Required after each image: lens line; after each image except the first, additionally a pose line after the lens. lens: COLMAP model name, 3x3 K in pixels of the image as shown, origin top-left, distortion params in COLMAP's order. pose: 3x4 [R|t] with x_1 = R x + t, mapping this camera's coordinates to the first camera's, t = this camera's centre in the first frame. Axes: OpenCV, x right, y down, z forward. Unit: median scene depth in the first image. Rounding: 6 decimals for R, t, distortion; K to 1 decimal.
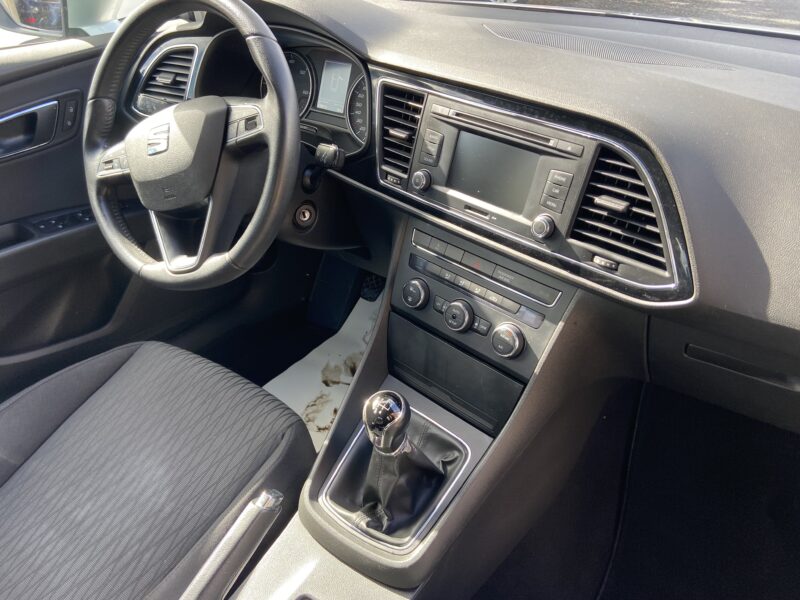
lens RADIAL K [[600.2, 0, 405.1], [0, 600.2, 296.8], [0, 0, 1]] dist [0.127003, -0.152753]
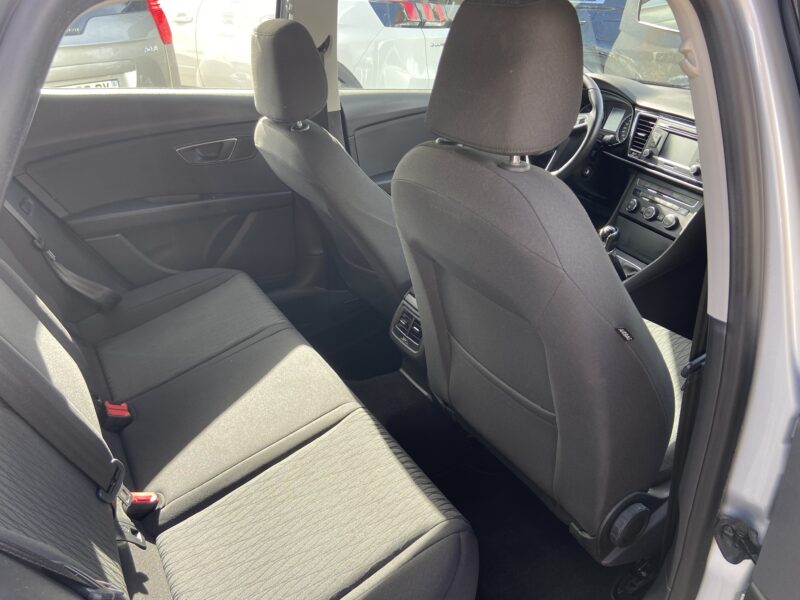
lens RADIAL K [[593.4, 0, 400.0], [0, 593.4, 300.0], [0, 0, 1]] dist [0.056310, 0.001307]
pose [[0.910259, 0.216559, -0.352890, 0.101828], [-0.254027, 0.965146, -0.062963, 0.765293], [0.326955, 0.146957, 0.933544, -1.448106]]
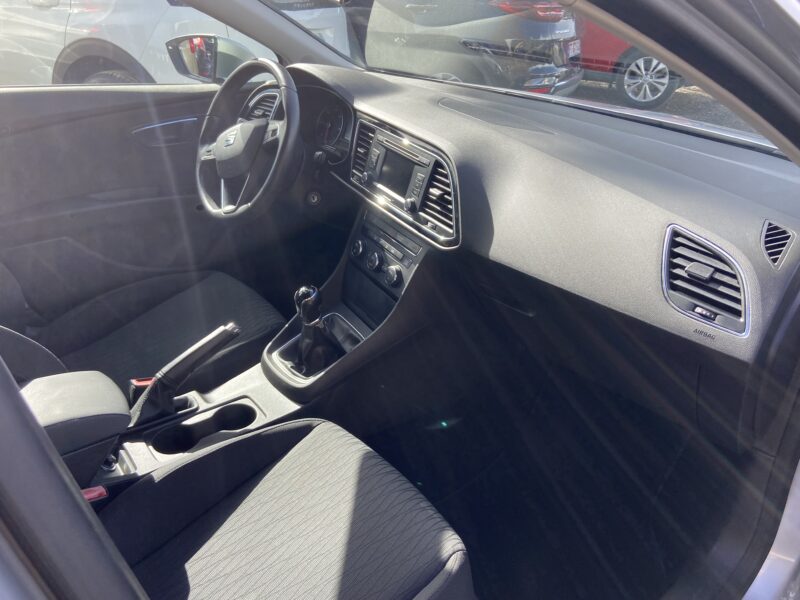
lens RADIAL K [[600.2, 0, 405.1], [0, 600.2, 296.8], [0, 0, 1]] dist [0.127003, -0.152753]
pose [[0.960622, 0.161926, -0.225799, 0.576928], [-0.185881, 0.978527, -0.089072, 0.266936], [0.206527, 0.127536, 0.970093, -0.580668]]
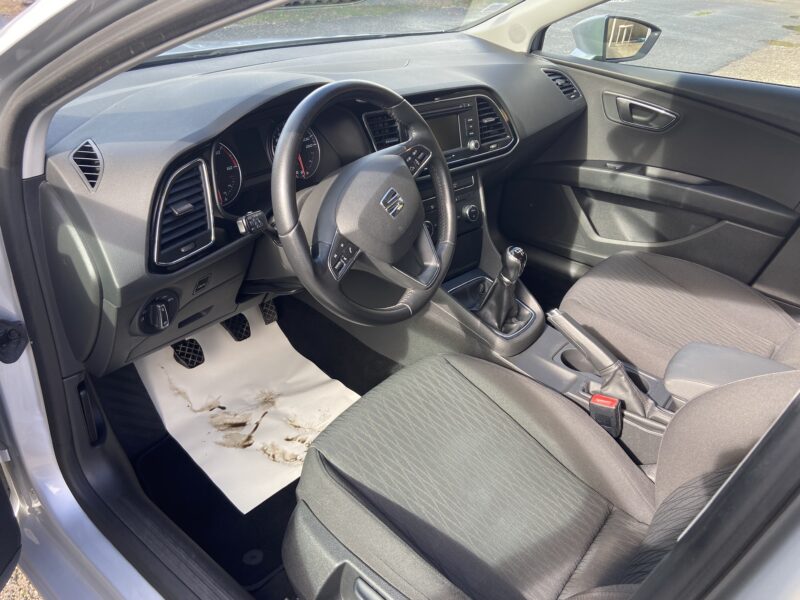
lens RADIAL K [[600.2, 0, 405.1], [0, 600.2, 296.8], [0, 0, 1]] dist [0.127003, -0.152753]
pose [[0.060580, -0.519649, 0.852229, -1.565585], [0.501514, 0.754051, 0.424135, -0.623462], [-0.863026, 0.401711, 0.306291, 0.690358]]
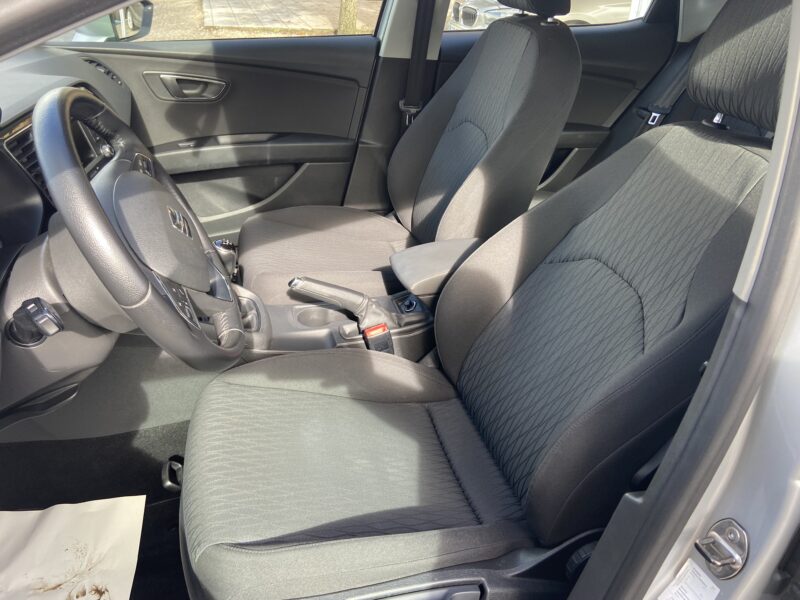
lens RADIAL K [[600.2, 0, 405.1], [0, 600.2, 296.8], [0, 0, 1]] dist [0.127003, -0.152753]
pose [[-0.772443, -0.346985, 0.531915, -1.294201], [0.315044, 0.517876, 0.795332, -0.884737], [-0.551434, 0.781925, -0.290713, 1.196461]]
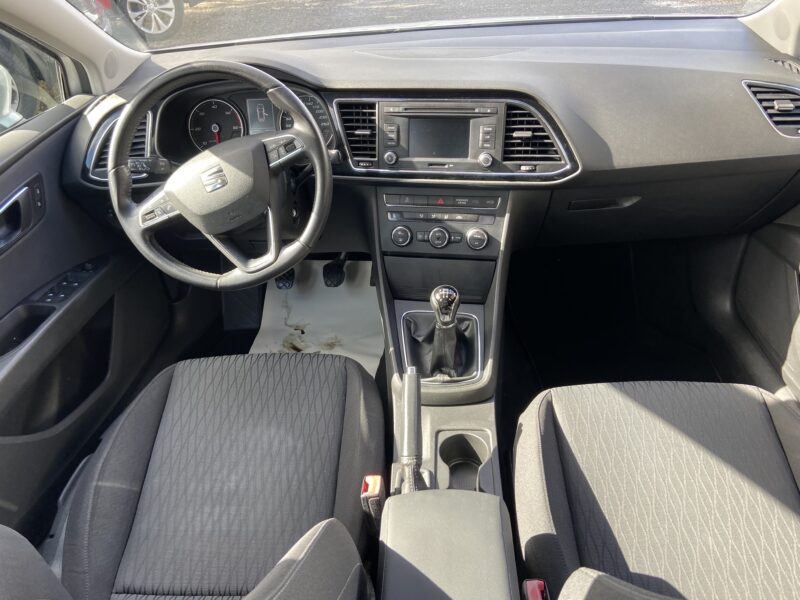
lens RADIAL K [[604.9, 0, 402.2], [0, 604.9, 296.1], [0, 0, 1]] dist [0.134829, -0.171908]
pose [[0.841141, -0.346449, 0.415278, -0.710160], [0.351906, 0.933694, 0.066160, 0.037560], [-0.410664, 0.090489, 0.907286, -0.359941]]
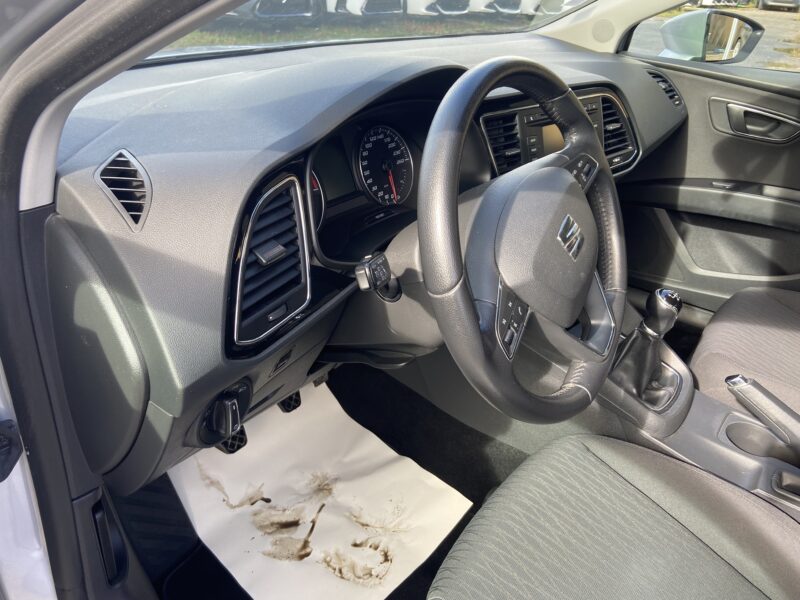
lens RADIAL K [[604.9, 0, 402.2], [0, 604.9, 296.1], [0, 0, 1]] dist [0.134829, -0.171908]
pose [[0.040196, -0.482641, 0.874895, -1.194278], [0.506737, 0.764494, 0.398456, -0.646119], [-0.861163, 0.427325, 0.275302, 1.016141]]
